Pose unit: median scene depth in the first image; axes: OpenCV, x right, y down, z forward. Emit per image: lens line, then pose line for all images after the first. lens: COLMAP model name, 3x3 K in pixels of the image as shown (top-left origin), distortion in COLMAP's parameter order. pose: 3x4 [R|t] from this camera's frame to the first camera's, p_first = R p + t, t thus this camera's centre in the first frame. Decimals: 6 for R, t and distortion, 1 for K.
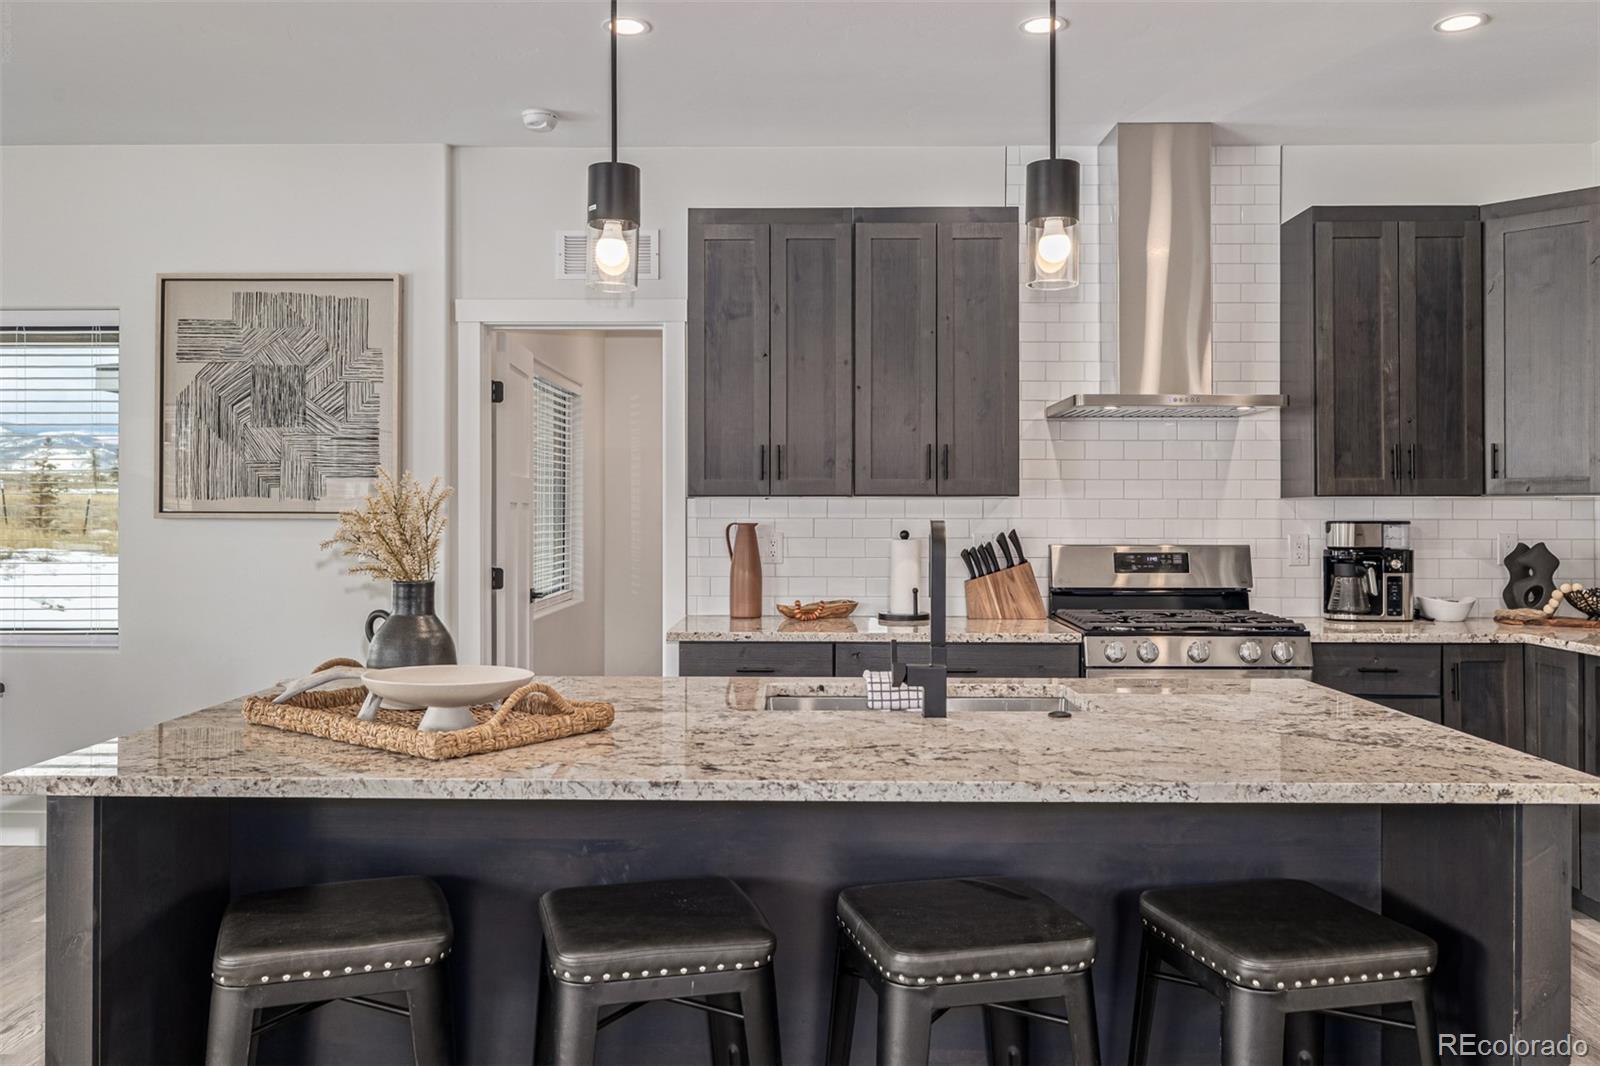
lens RADIAL K [[1191.0, 0, 800.0], [0, 1191.0, 533.0], [0, 0, 1]] dist [-0.004225, -0.000677]
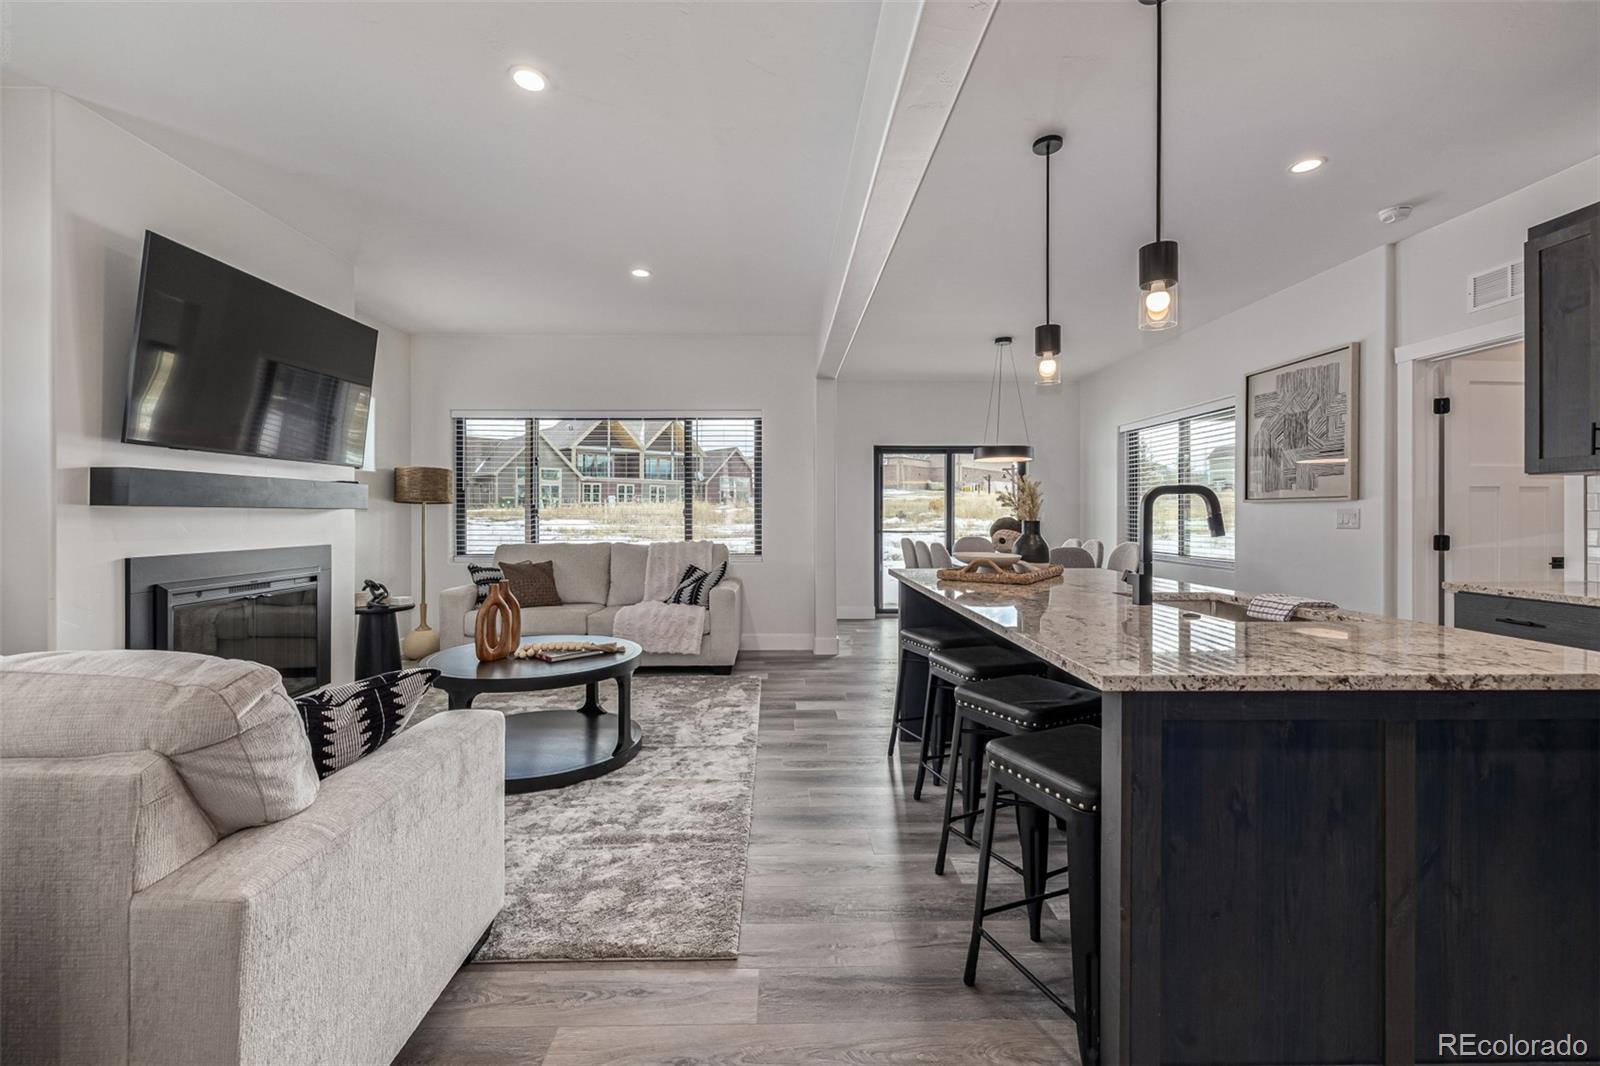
lens RADIAL K [[681.4, 0, 794.8], [0, 681.4, 517.6], [0, 0, 1]] dist [0.000082, 0.000092]
pose [[0.039529, 0.001305, -0.999218, 0.517548], [-0.013556, 0.999908, 0.000769, 0.019702], [0.999126, 0.013515, 0.039544, 0.240032]]
